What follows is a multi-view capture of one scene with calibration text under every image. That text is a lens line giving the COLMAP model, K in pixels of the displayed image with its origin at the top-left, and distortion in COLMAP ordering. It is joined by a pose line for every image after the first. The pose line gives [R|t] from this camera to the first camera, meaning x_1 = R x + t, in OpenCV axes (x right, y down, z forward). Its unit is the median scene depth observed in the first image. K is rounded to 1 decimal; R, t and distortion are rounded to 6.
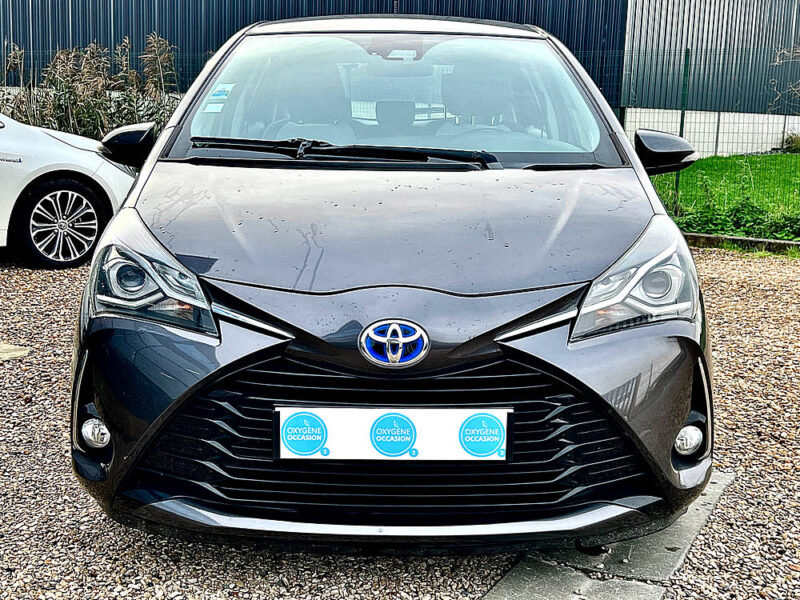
lens RADIAL K [[1116.8, 0, 399.5], [0, 1116.8, 304.7], [0, 0, 1]] dist [0.128783, 0.000000]
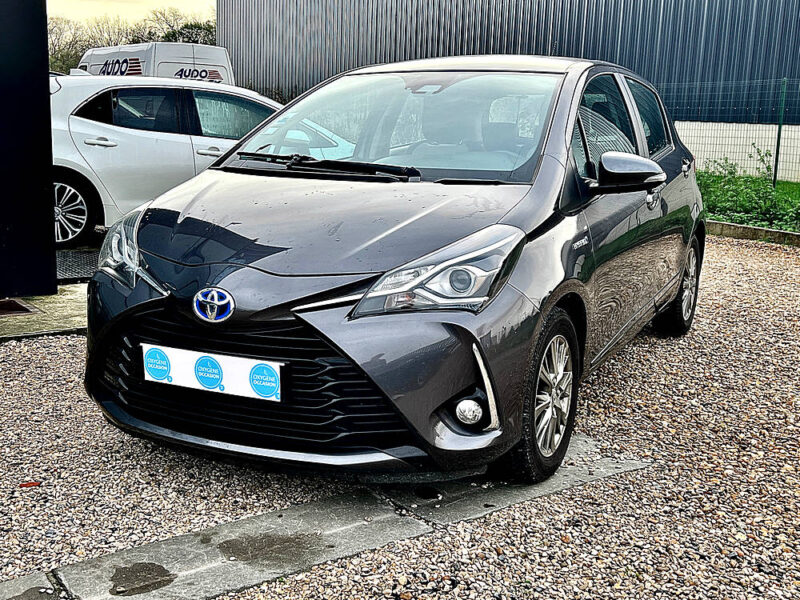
lens RADIAL K [[935.1, 0, 401.1], [0, 935.1, 297.5], [0, 0, 1]] dist [0.185874, 0.000000]
pose [[0.889630, 0.086149, -0.448483, 0.692059], [-0.085177, 0.996114, 0.022383, -0.019009], [0.448669, 0.018288, 0.893511, 0.080560]]
